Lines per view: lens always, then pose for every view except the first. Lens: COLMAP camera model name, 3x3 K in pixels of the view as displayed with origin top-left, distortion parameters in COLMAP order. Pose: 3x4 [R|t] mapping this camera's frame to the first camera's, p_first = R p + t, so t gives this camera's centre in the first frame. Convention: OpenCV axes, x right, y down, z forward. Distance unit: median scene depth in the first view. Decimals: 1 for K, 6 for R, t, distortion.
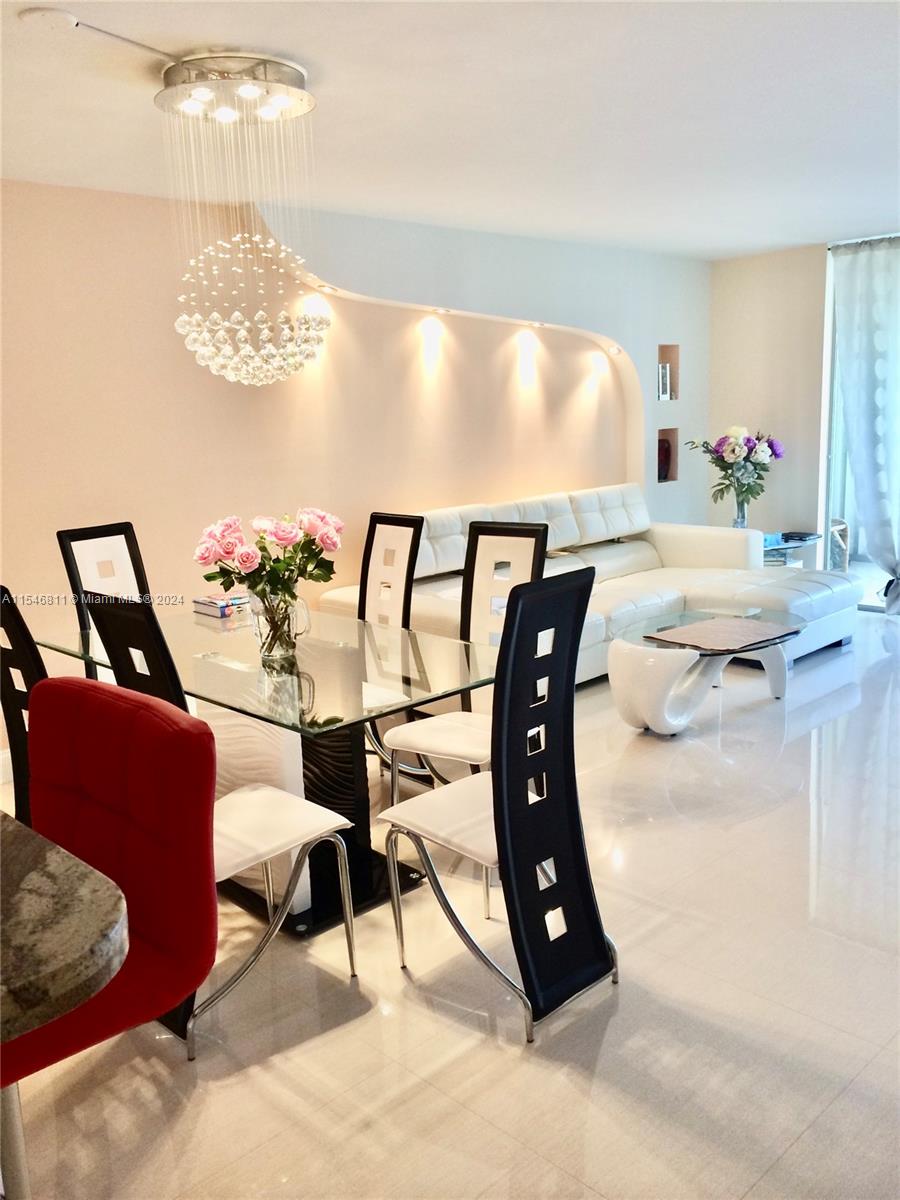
lens RADIAL K [[1025.9, 0, 446.8], [0, 1025.9, 600.1], [0, 0, 1]] dist [0.089286, -0.113162]
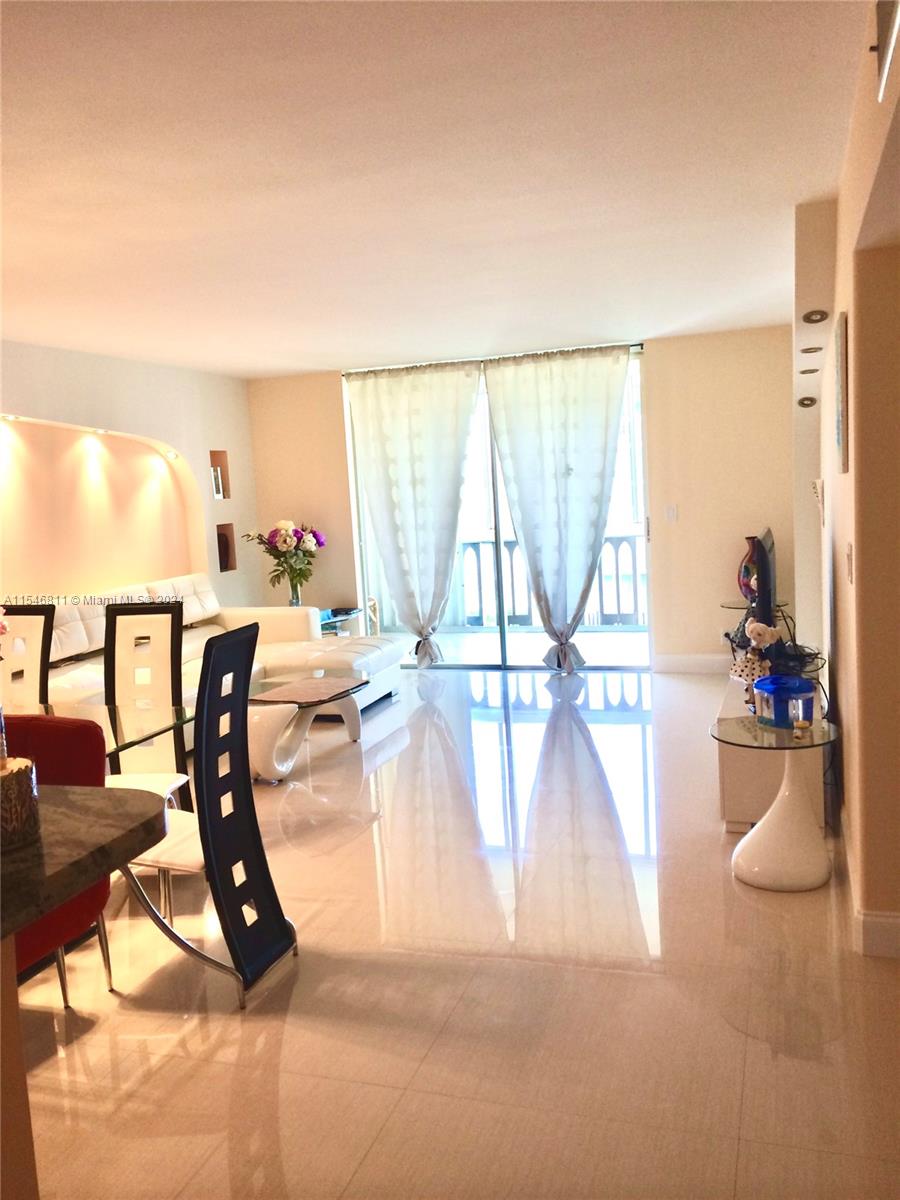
lens RADIAL K [[1025.9, 0, 446.8], [0, 1025.9, 600.1], [0, 0, 1]] dist [0.089286, -0.113162]
pose [[0.890261, -0.065120, 0.450771, -0.087352], [0.107775, 0.991737, -0.069583, 0.021046], [-0.442515, 0.110529, 0.889924, -0.099007]]
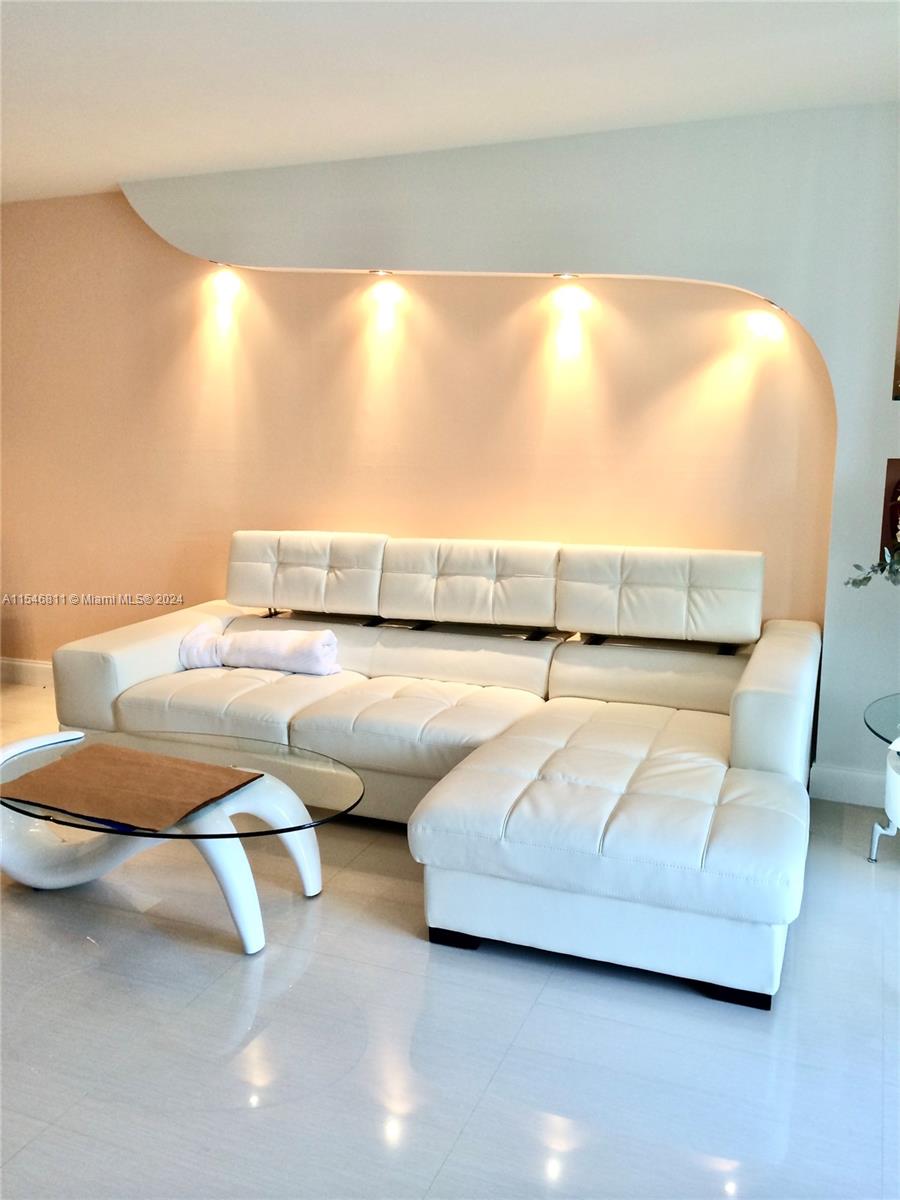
lens RADIAL K [[1025.9, 0, 446.8], [0, 1025.9, 600.1], [0, 0, 1]] dist [0.089286, -0.113162]
pose [[0.406604, 0.214713, -0.888015, 0.640622], [-0.177019, 0.972087, 0.153987, -0.151094], [0.896291, 0.094584, 0.433263, 0.644307]]
